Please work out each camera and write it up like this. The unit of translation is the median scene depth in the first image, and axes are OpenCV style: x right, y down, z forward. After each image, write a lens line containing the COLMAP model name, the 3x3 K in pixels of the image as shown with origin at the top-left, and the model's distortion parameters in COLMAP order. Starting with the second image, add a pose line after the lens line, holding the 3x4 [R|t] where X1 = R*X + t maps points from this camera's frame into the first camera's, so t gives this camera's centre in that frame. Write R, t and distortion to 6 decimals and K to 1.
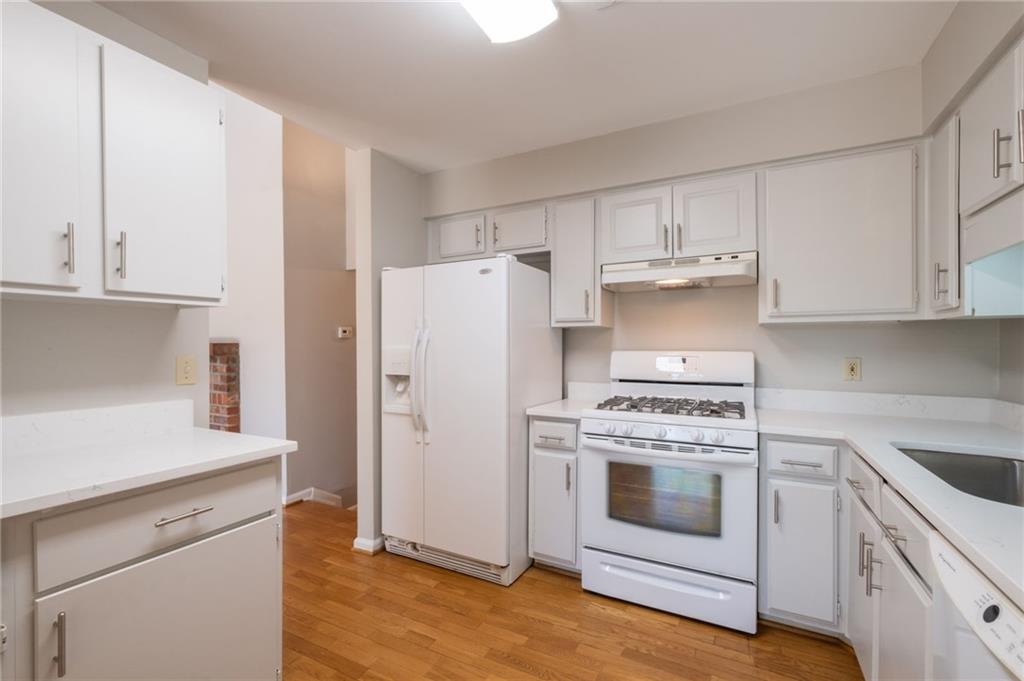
lens RADIAL K [[450.0, 0, 503.9], [0, 450.0, 347.3], [0, 0, 1]] dist [0.000586, -0.000999]
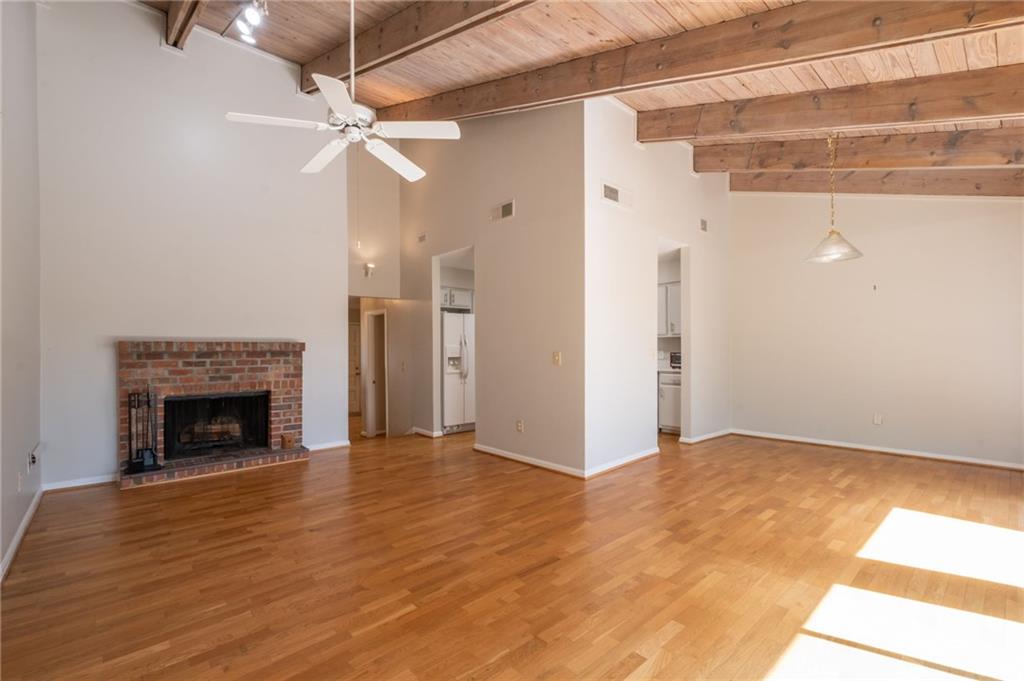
lens RADIAL K [[450.0, 0, 503.3], [0, 450.0, 345.1], [0, 0, 1]] dist [0.000586, -0.000999]
pose [[0.346311, 0.006823, 0.938095, -2.702681], [0.005401, 0.999942, -0.009266, 0.022673], [-0.938104, 0.008276, 0.346255, -0.101893]]
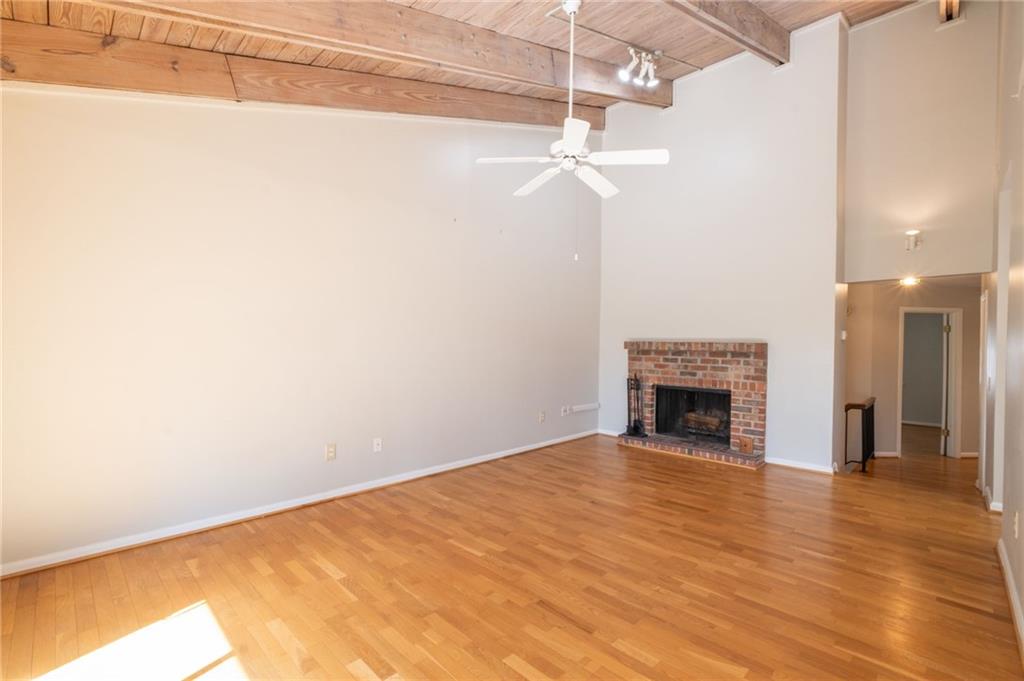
lens RADIAL K [[450.0, 0, 505.0], [0, 450.0, 347.8], [0, 0, 1]] dist [0.000586, -0.000999]
pose [[0.959359, 0.019567, -0.281508, -1.527107], [-0.017815, 0.999803, 0.008781, 0.008788], [0.281624, -0.003409, 0.959519, -0.689541]]
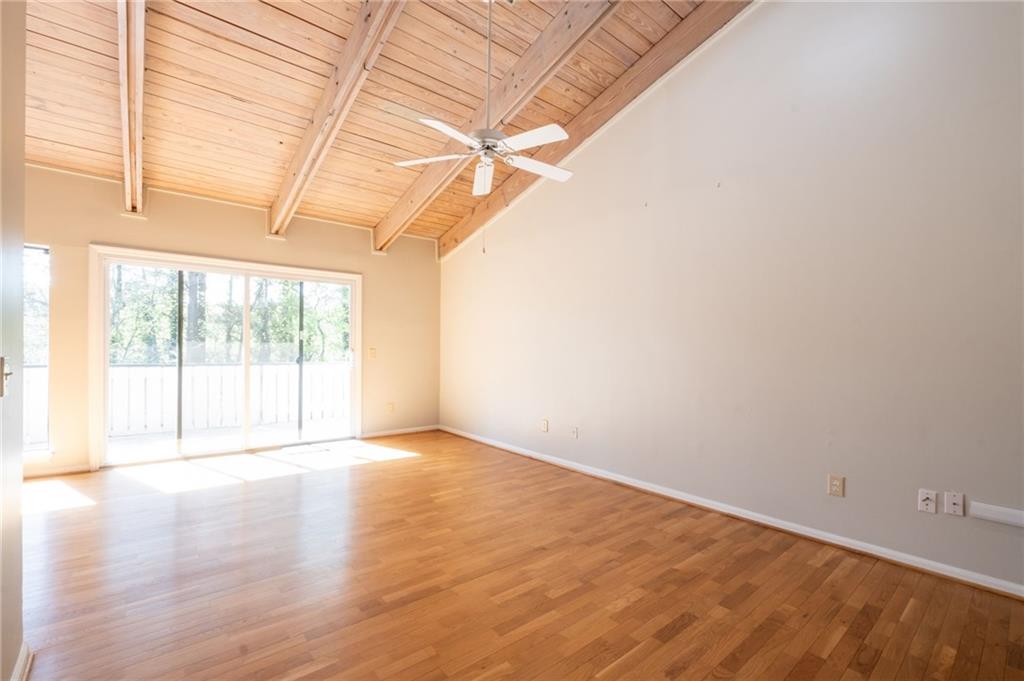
lens RADIAL K [[450.0, 0, 498.8], [0, 450.0, 347.1], [0, 0, 1]] dist [0.000586, -0.000999]
pose [[-0.383919, 0.005832, -0.923348, -0.526594], [-0.011624, 0.999870, 0.011148, 0.004846], [0.923294, 0.015013, -0.383802, 1.216084]]
